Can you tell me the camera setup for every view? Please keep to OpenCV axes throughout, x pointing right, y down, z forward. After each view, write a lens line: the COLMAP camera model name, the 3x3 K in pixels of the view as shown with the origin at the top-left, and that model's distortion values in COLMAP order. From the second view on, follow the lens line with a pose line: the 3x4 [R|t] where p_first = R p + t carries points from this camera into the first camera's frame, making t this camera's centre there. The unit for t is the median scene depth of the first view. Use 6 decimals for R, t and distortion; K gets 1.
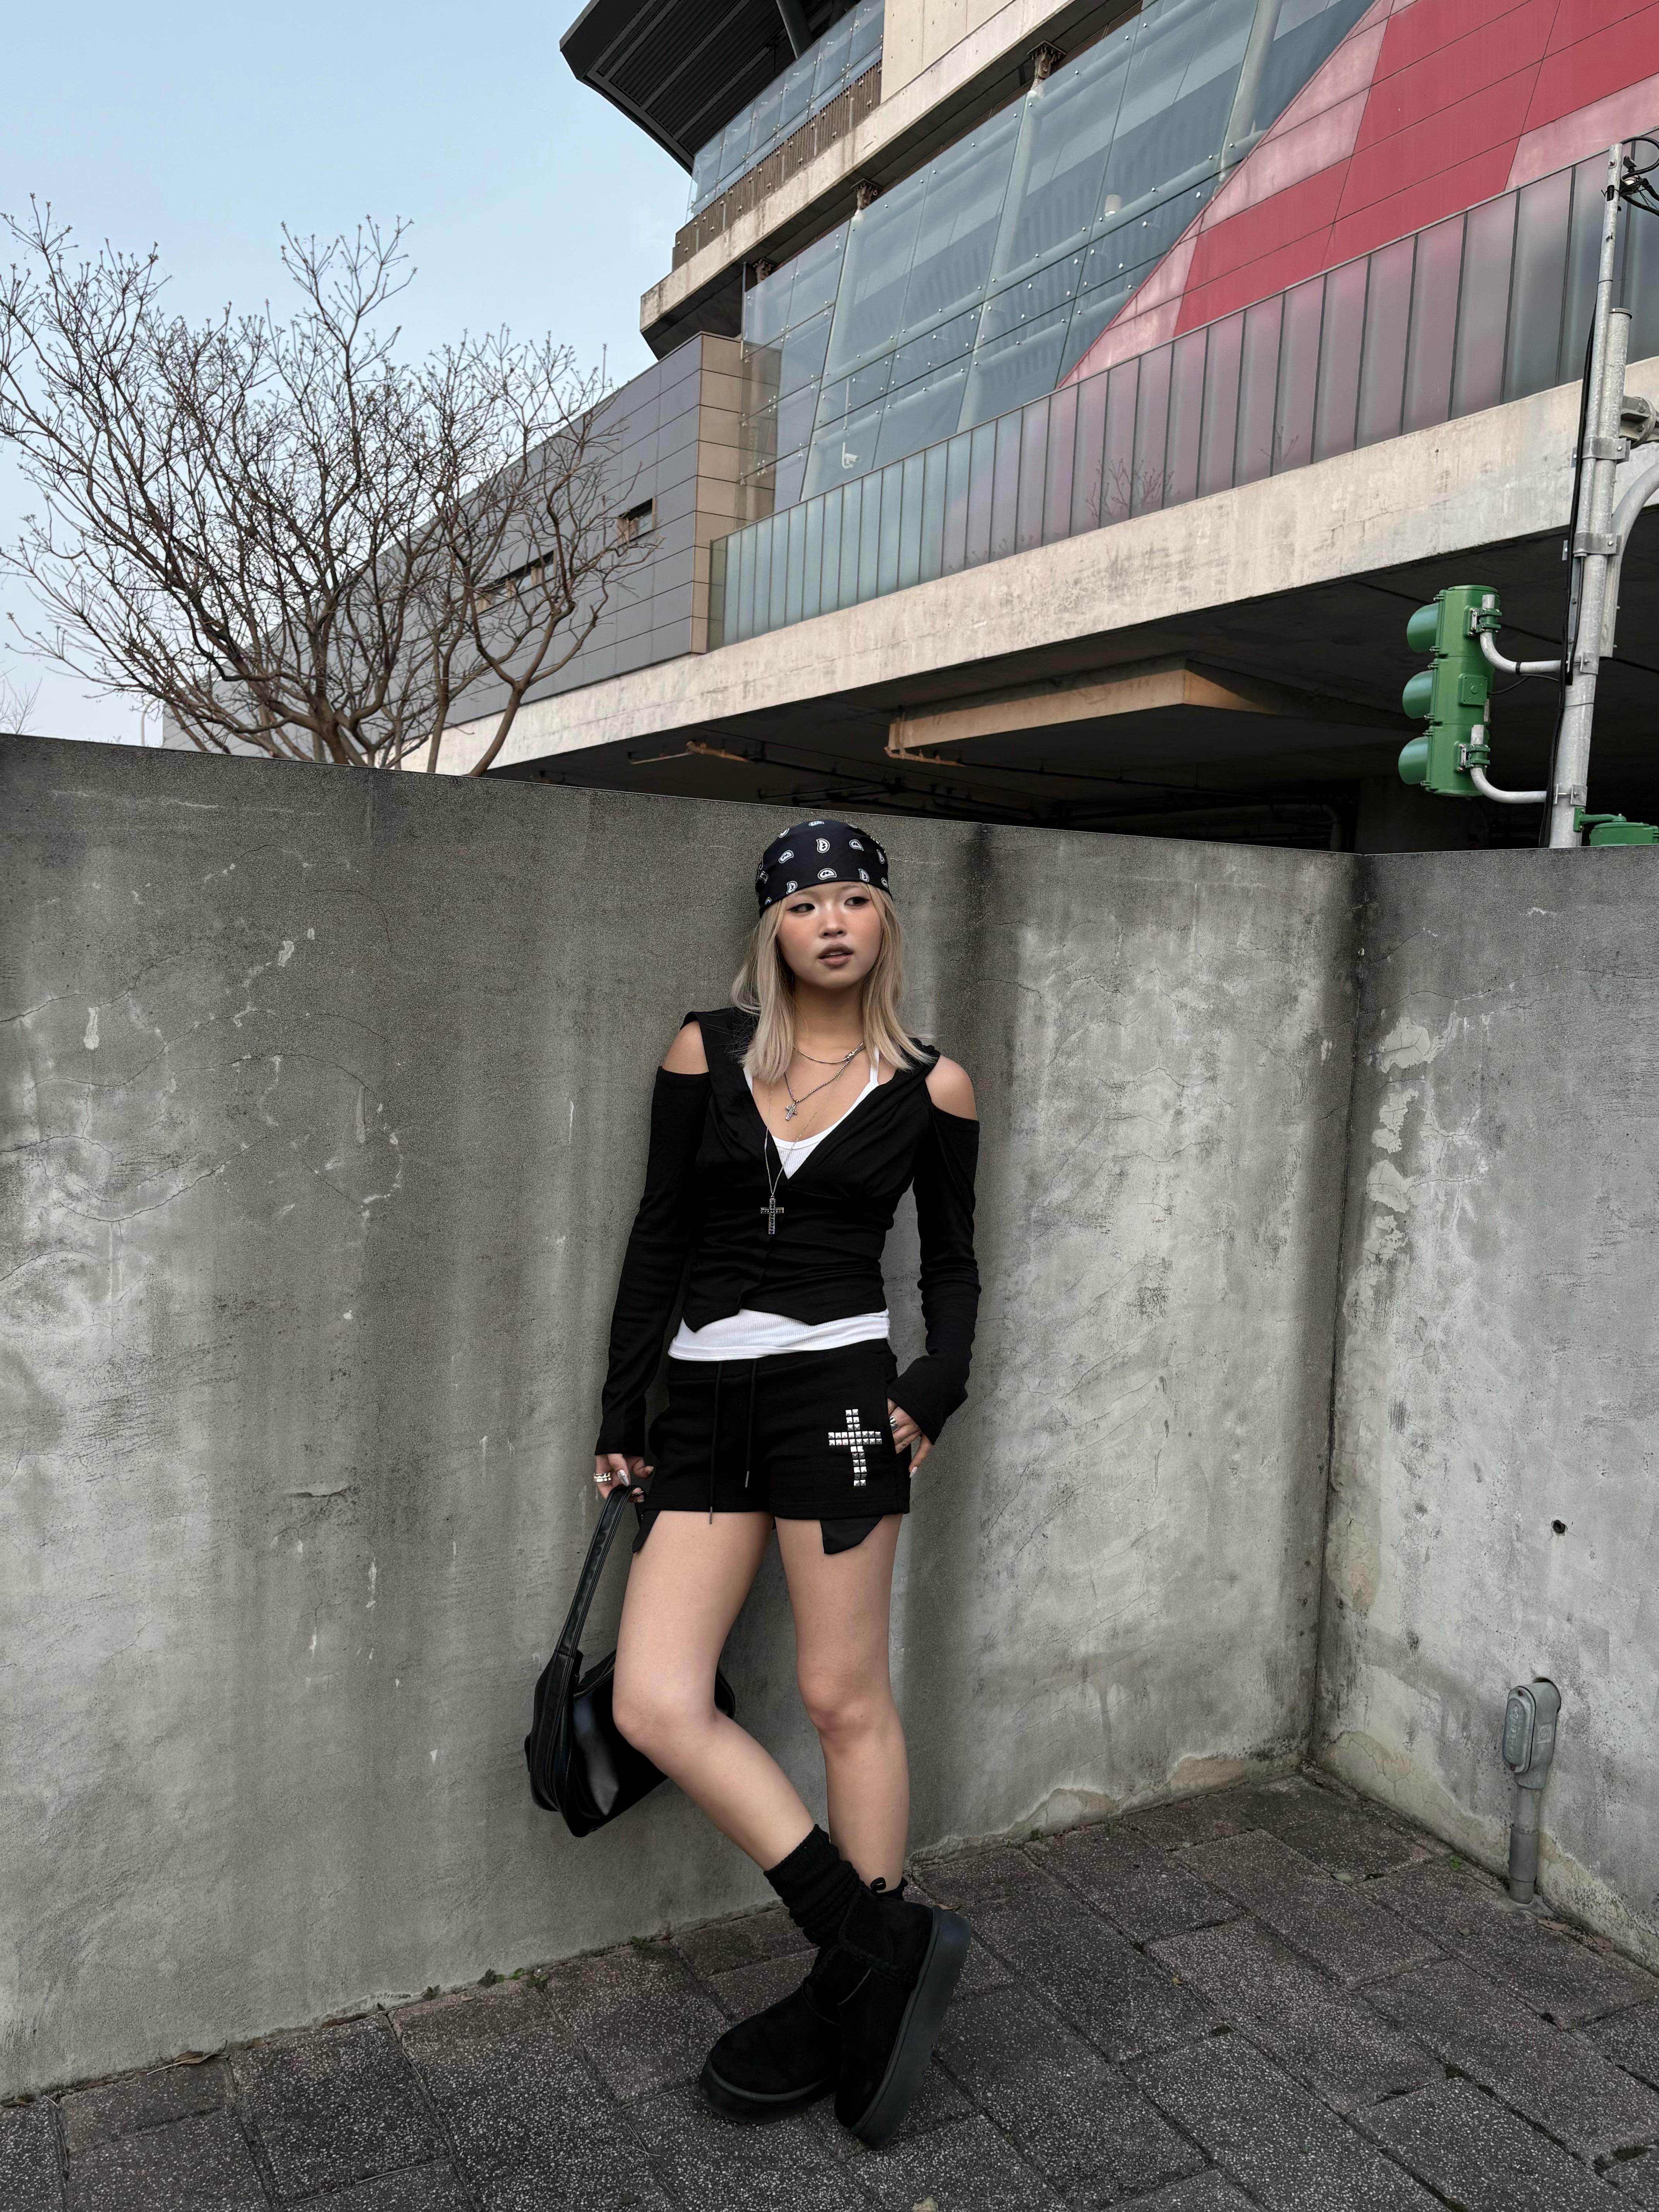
lens RADIAL K [[1739.3, 0, 806.5], [0, 1739.3, 1097.8], [0, 0, 1]] dist [0.007054, -0.018953]
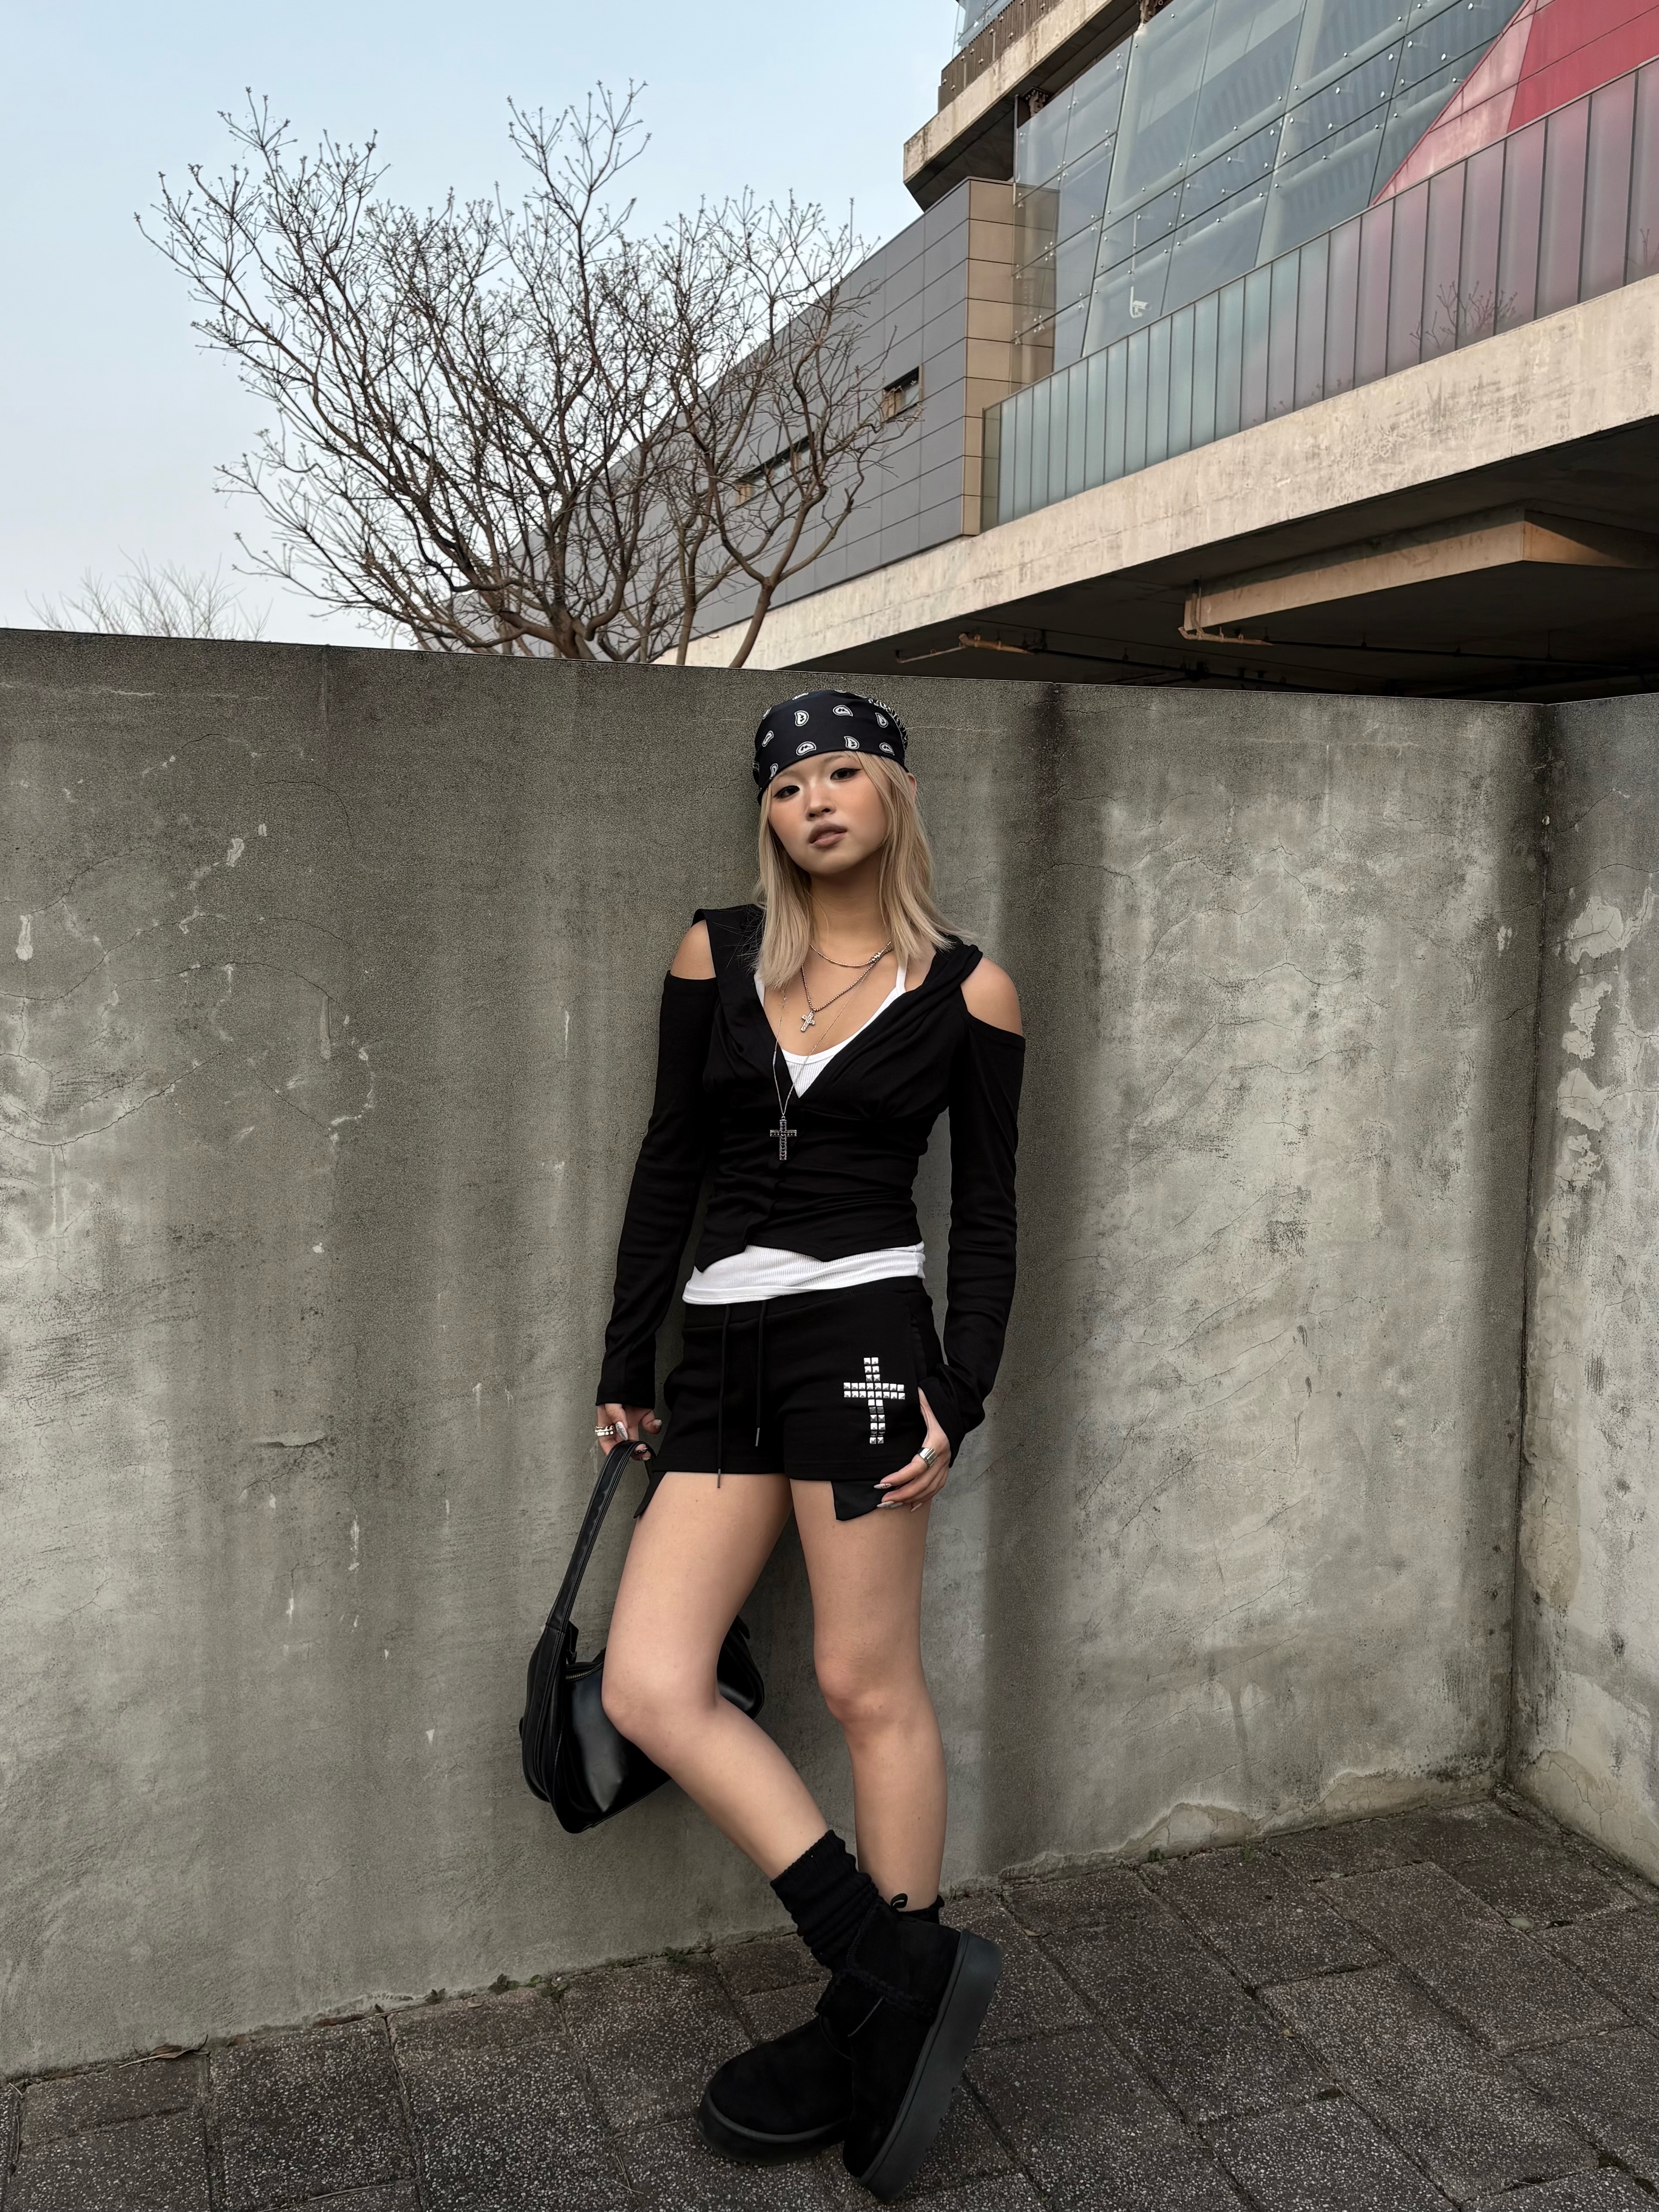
lens RADIAL K [[1925.4, 0, 825.5], [0, 1925.4, 1038.1], [0, 0, 1]] dist [-0.001623, -0.000283]
pose [[0.988566, -0.016584, -0.149871, 0.140700], [0.017136, 0.999850, 0.002392, 0.015791], [0.149809, -0.004933, 0.988703, 0.040227]]
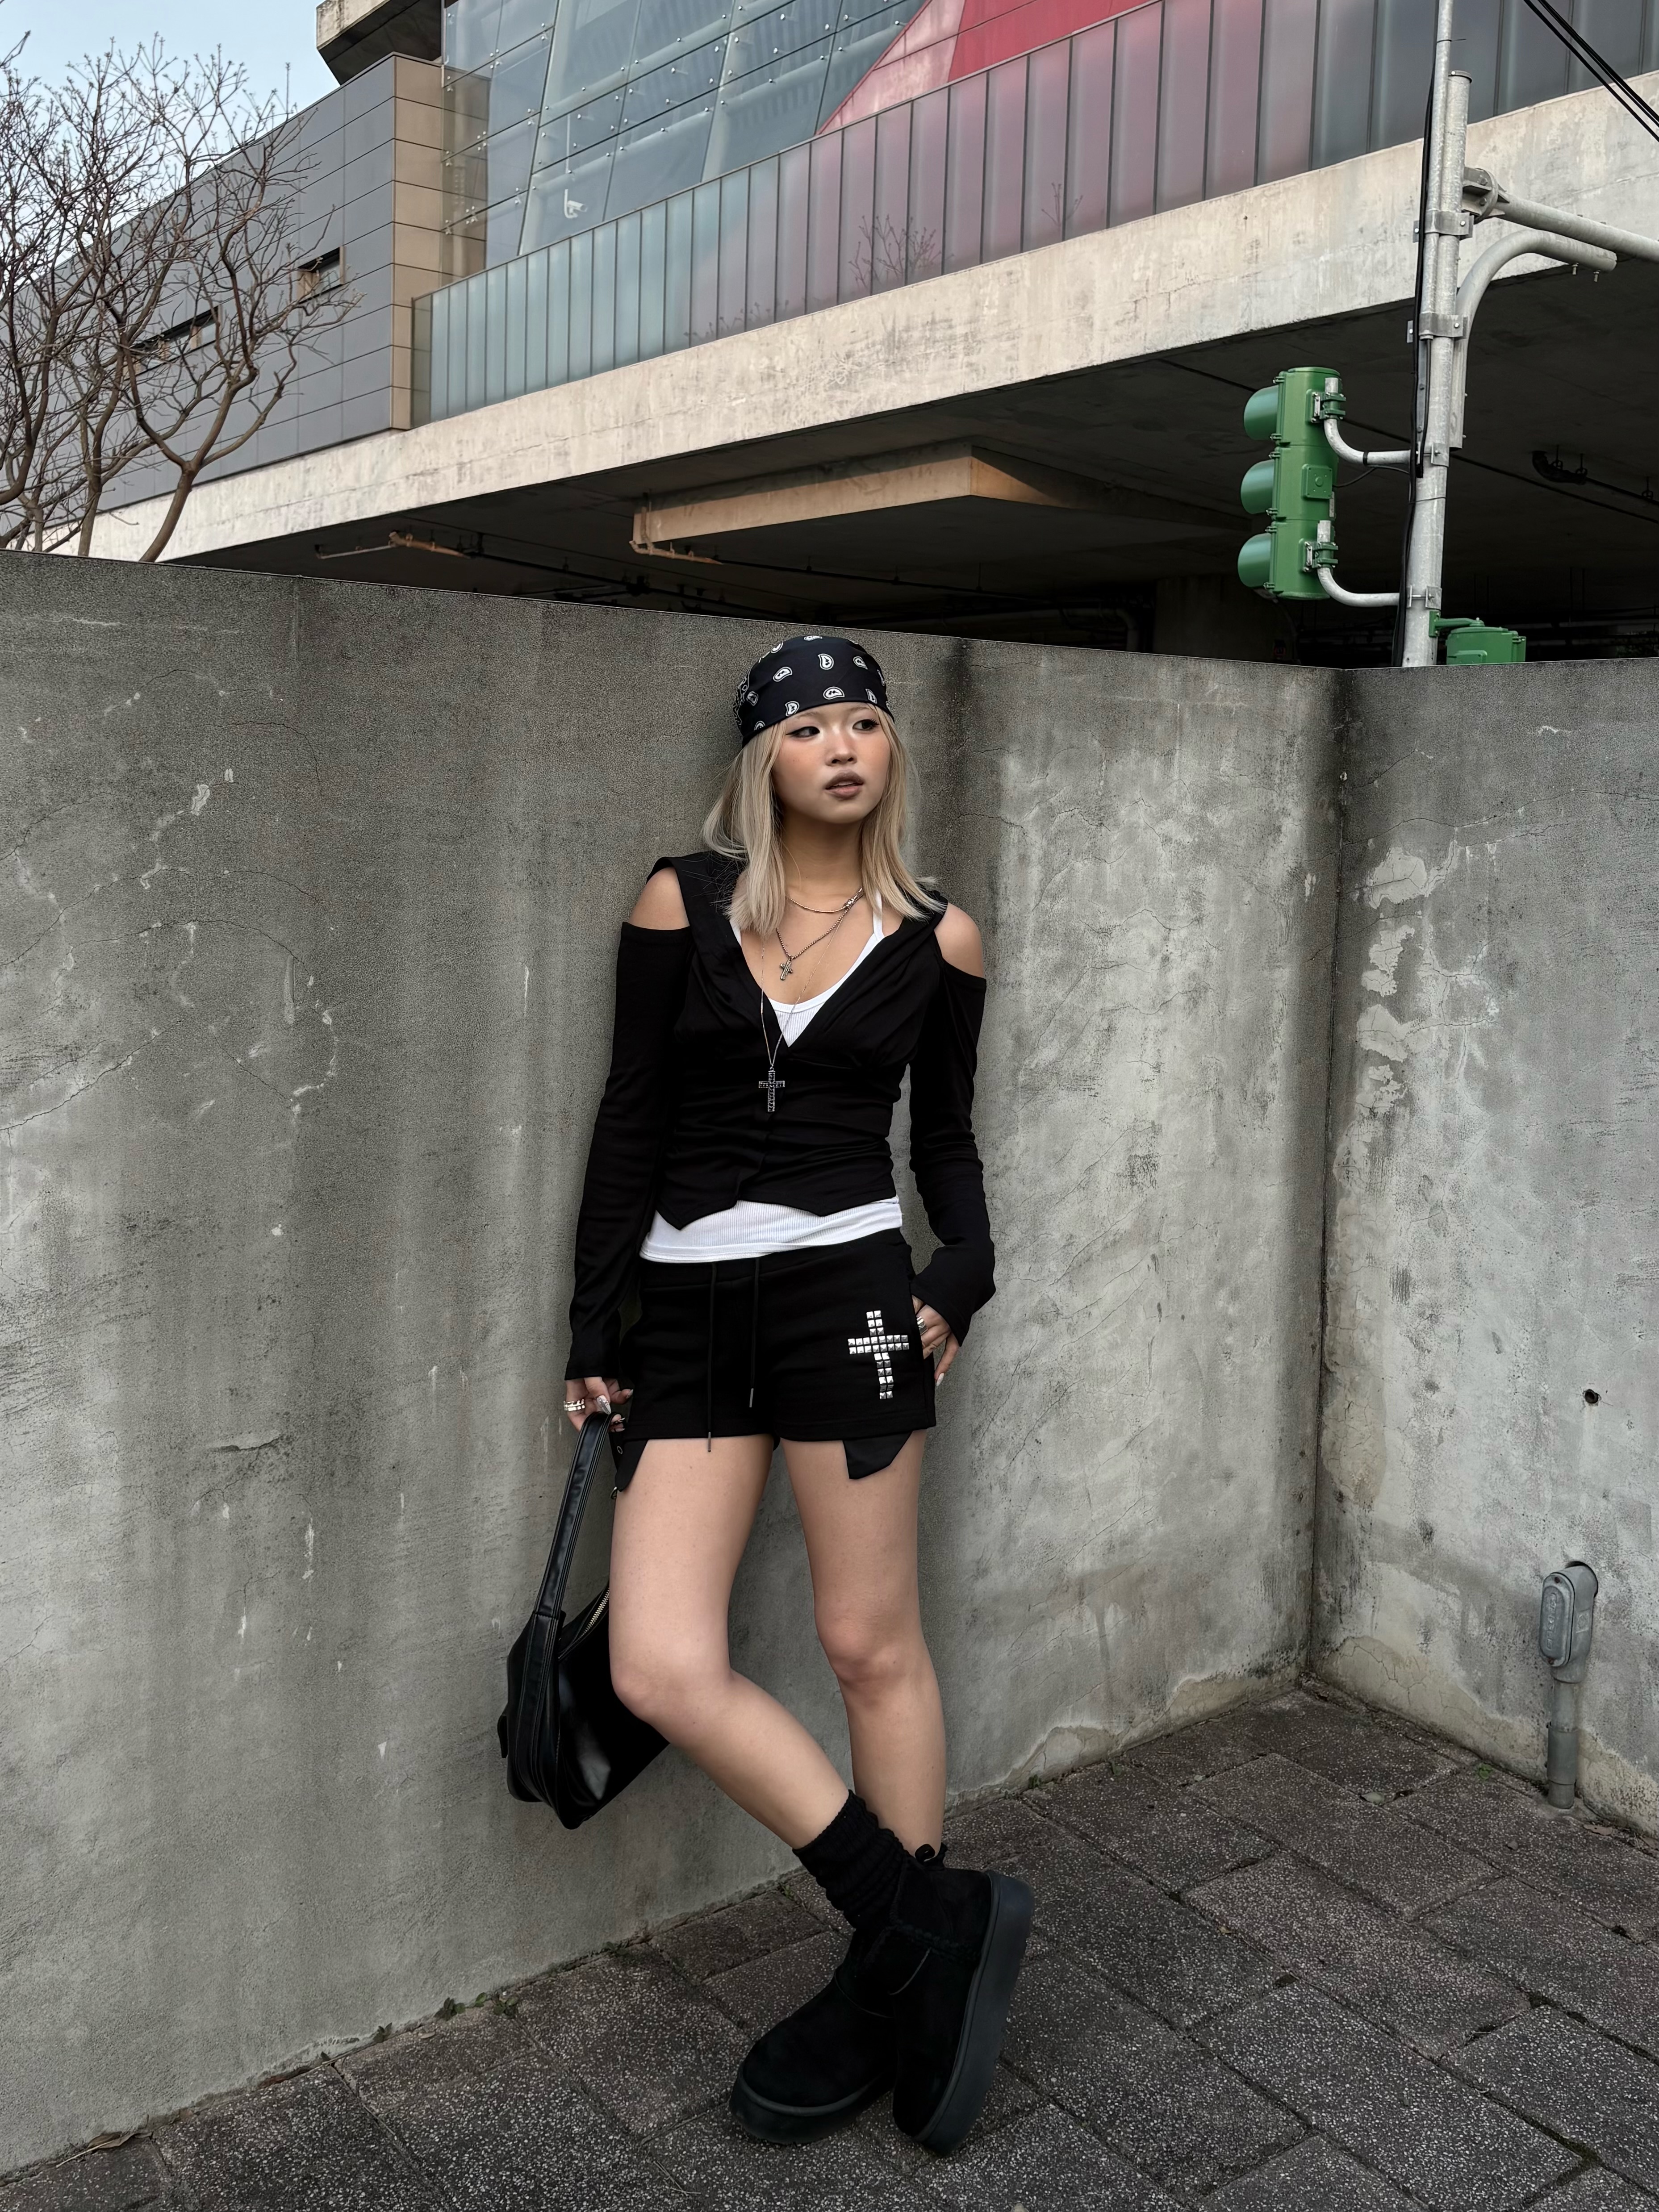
lens RADIAL K [[2007.3, 0, 829.3], [0, 2007.3, 925.6], [0, 0, 1]] dist [0.011752, -0.031242]
pose [[0.988450, -0.025569, 0.149375, -0.130998], [0.026969, 0.999609, -0.007352, -0.006632], [-0.149129, 0.011295, 0.988753, 0.004044]]
